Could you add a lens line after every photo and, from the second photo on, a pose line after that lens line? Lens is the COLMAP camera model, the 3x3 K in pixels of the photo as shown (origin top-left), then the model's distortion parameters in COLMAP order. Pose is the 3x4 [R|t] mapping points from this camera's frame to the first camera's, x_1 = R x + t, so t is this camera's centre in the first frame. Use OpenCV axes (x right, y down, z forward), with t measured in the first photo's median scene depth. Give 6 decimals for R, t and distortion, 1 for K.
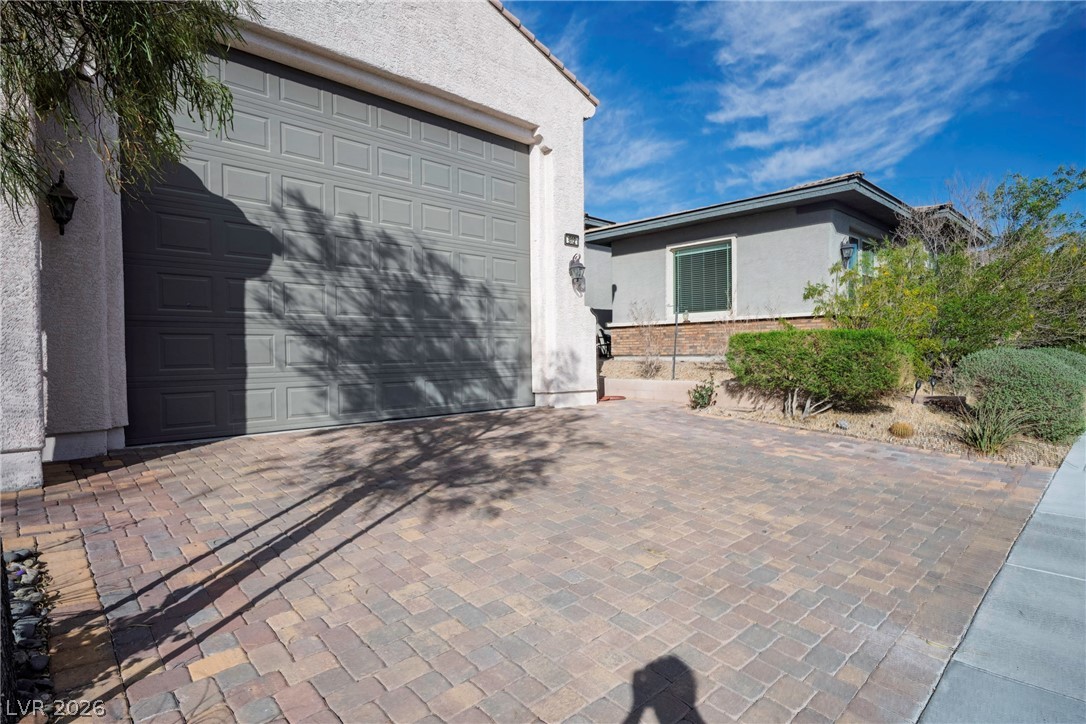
lens RADIAL K [[566.3, 0, 543.0], [0, 566.3, 362.0], [0, 0, 1]] dist [-0.003509, -0.000562]
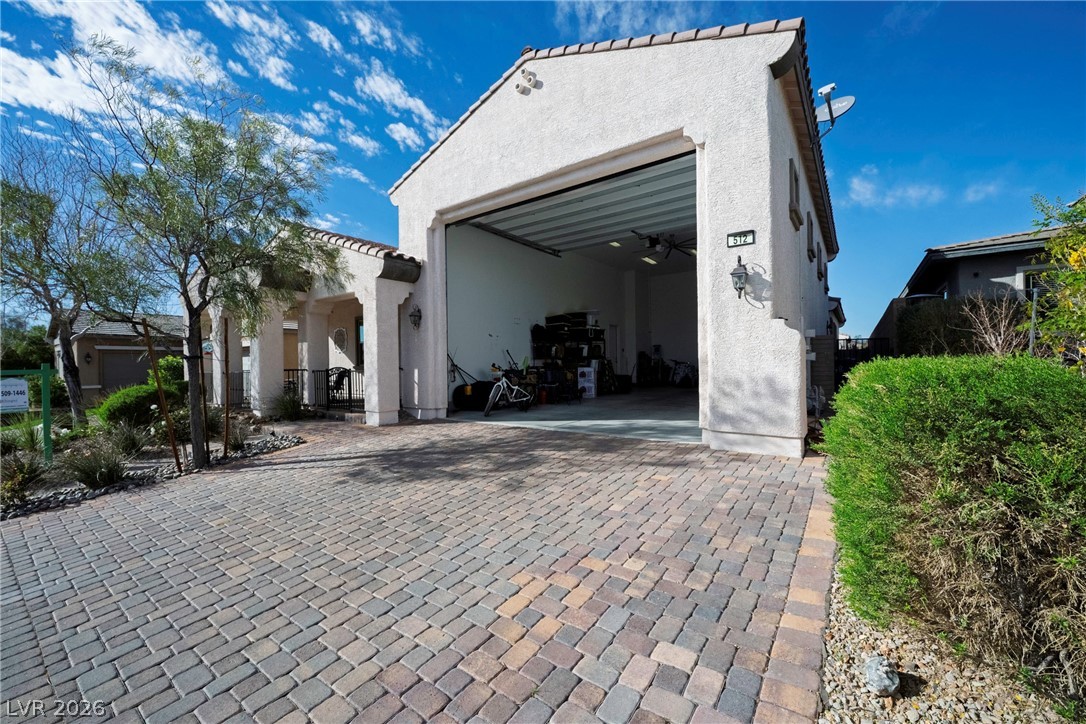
lens RADIAL K [[432.4, 0, 543.0], [0, 432.4, 362.0], [0, 0, 1]] dist [-0.000318, -0.000039]
pose [[0.183055, 0.000145, -0.983103, 0.868011], [-0.011045, 0.999937, -0.001909, -0.059105], [0.983041, 0.011208, 0.183046, 0.912641]]
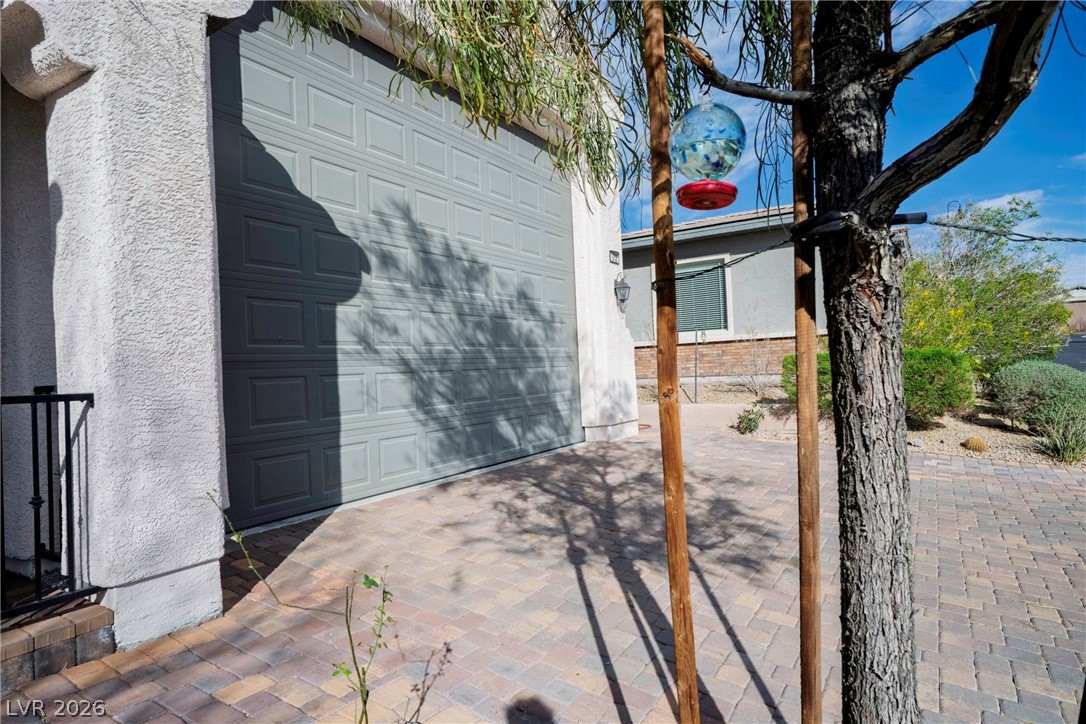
lens RADIAL K [[605.4, 0, 543.0], [0, 605.4, 362.0], [0, 0, 1]] dist [0.000384, 0.000033]
pose [[0.969914, -0.027754, 0.241861, -0.447734], [0.036243, 0.998871, -0.030716, -0.029950], [-0.240735, 0.038558, 0.969825, 0.121941]]
